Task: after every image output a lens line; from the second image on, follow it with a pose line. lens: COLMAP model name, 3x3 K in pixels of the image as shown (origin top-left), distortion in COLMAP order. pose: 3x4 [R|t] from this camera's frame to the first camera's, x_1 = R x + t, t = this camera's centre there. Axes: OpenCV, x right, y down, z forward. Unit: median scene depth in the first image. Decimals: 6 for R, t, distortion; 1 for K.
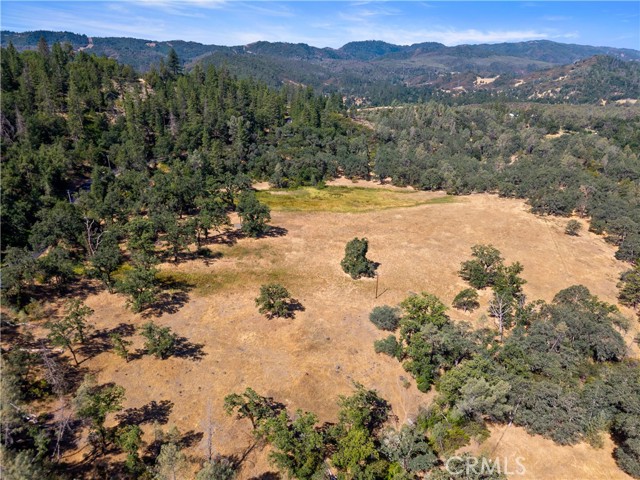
lens RADIAL K [[444.4, 0, 318.8], [0, 444.4, 242.2], [0, 0, 1]] dist [0.040853, -0.030478]
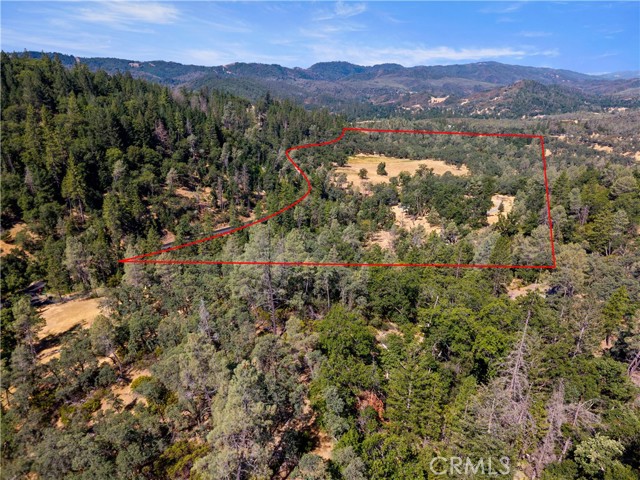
lens RADIAL K [[444.4, 0, 319.4], [0, 444.4, 242.4], [0, 0, 1]] dist [0.040853, -0.030478]
pose [[0.996740, -0.023000, 0.077333, -0.070120], [0.025372, 0.999233, -0.029836, 0.073885], [-0.076588, 0.031700, 0.996559, -0.237271]]
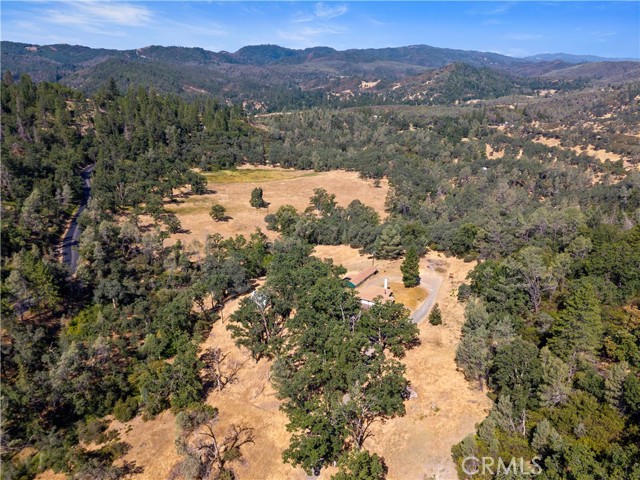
lens RADIAL K [[444.4, 0, 322.2], [0, 444.4, 241.4], [0, 0, 1]] dist [0.040853, -0.030478]
pose [[0.976122, -0.084457, 0.200133, -0.004986], [0.085228, 0.996350, 0.004773, 0.028651], [-0.199806, 0.012398, 0.979757, -0.115816]]
